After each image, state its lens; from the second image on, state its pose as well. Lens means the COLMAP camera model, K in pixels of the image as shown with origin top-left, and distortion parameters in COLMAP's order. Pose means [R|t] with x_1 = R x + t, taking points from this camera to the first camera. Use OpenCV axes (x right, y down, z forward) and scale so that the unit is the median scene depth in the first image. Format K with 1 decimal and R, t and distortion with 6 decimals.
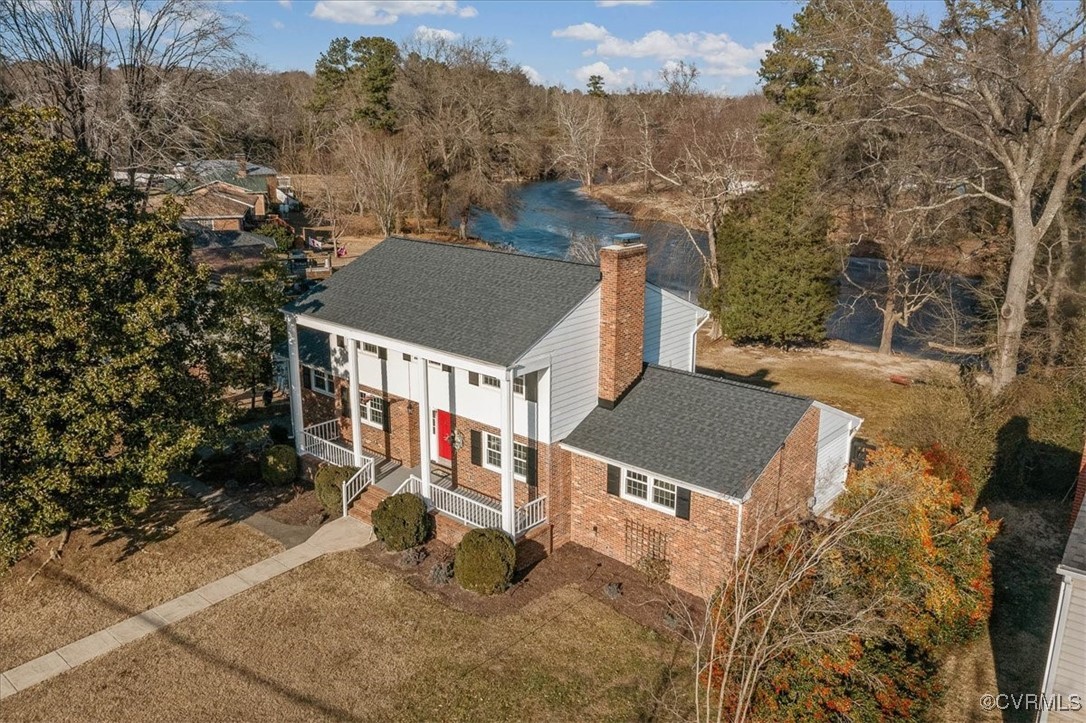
lens RADIAL K [[827.3, 0, 543.3], [0, 827.3, 359.0], [0, 0, 1]] dist [-0.017953, -0.005843]
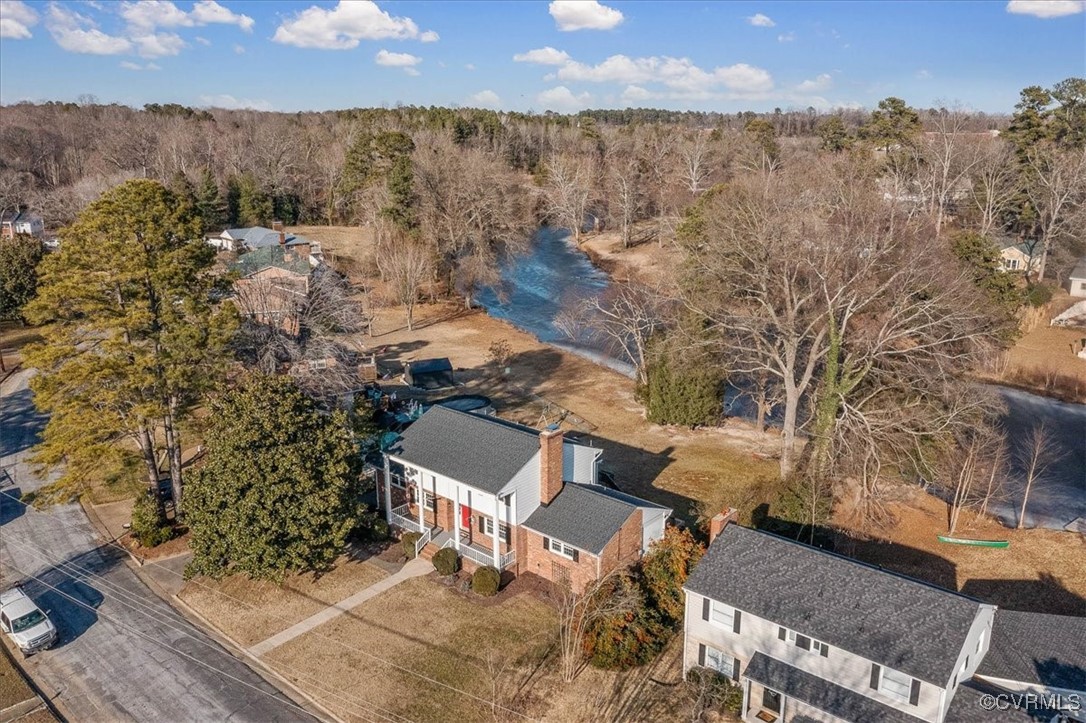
lens RADIAL K [[827.3, 0, 540.9], [0, 827.3, 365.1], [0, 0, 1]] dist [-0.017953, -0.005843]
pose [[0.999984, -0.003221, -0.004744, 0.079402], [0.003241, 0.999986, 0.004123, -0.306077], [0.004731, -0.004138, 0.999980, -1.079512]]
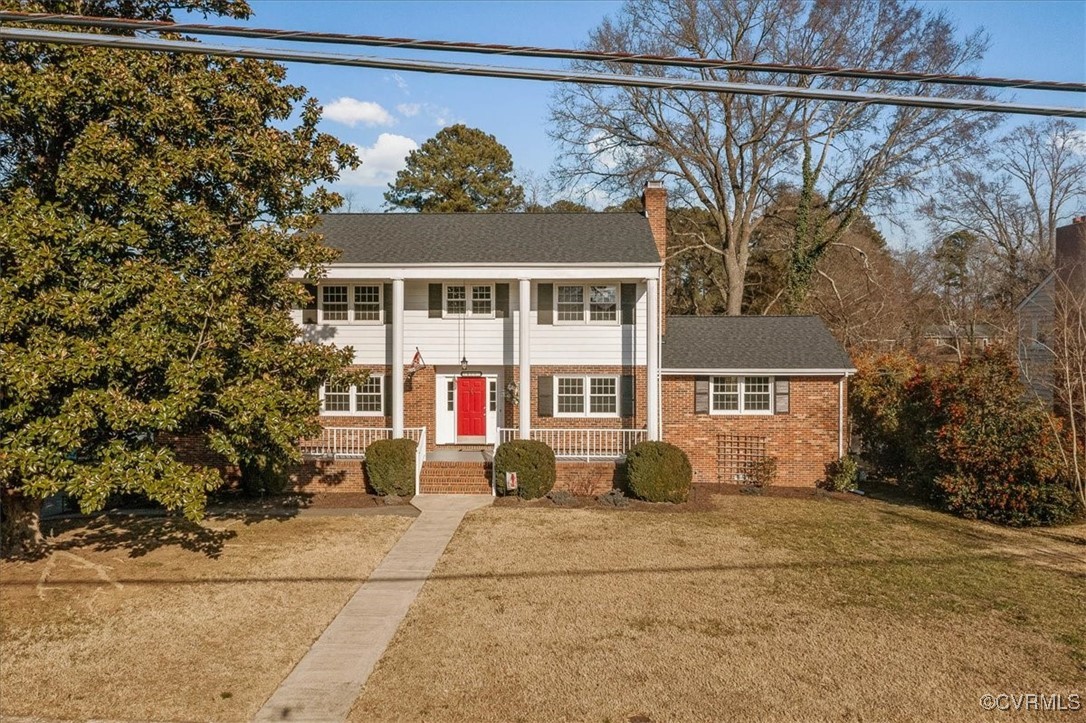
lens RADIAL K [[827.3, 0, 540.6], [0, 827.3, 359.8], [0, 0, 1]] dist [-0.017953, -0.005843]
pose [[0.774234, -0.010799, 0.632807, -0.683564], [0.169536, 0.966853, -0.190926, 0.249792], [-0.609770, 0.255105, 0.750401, 0.326376]]
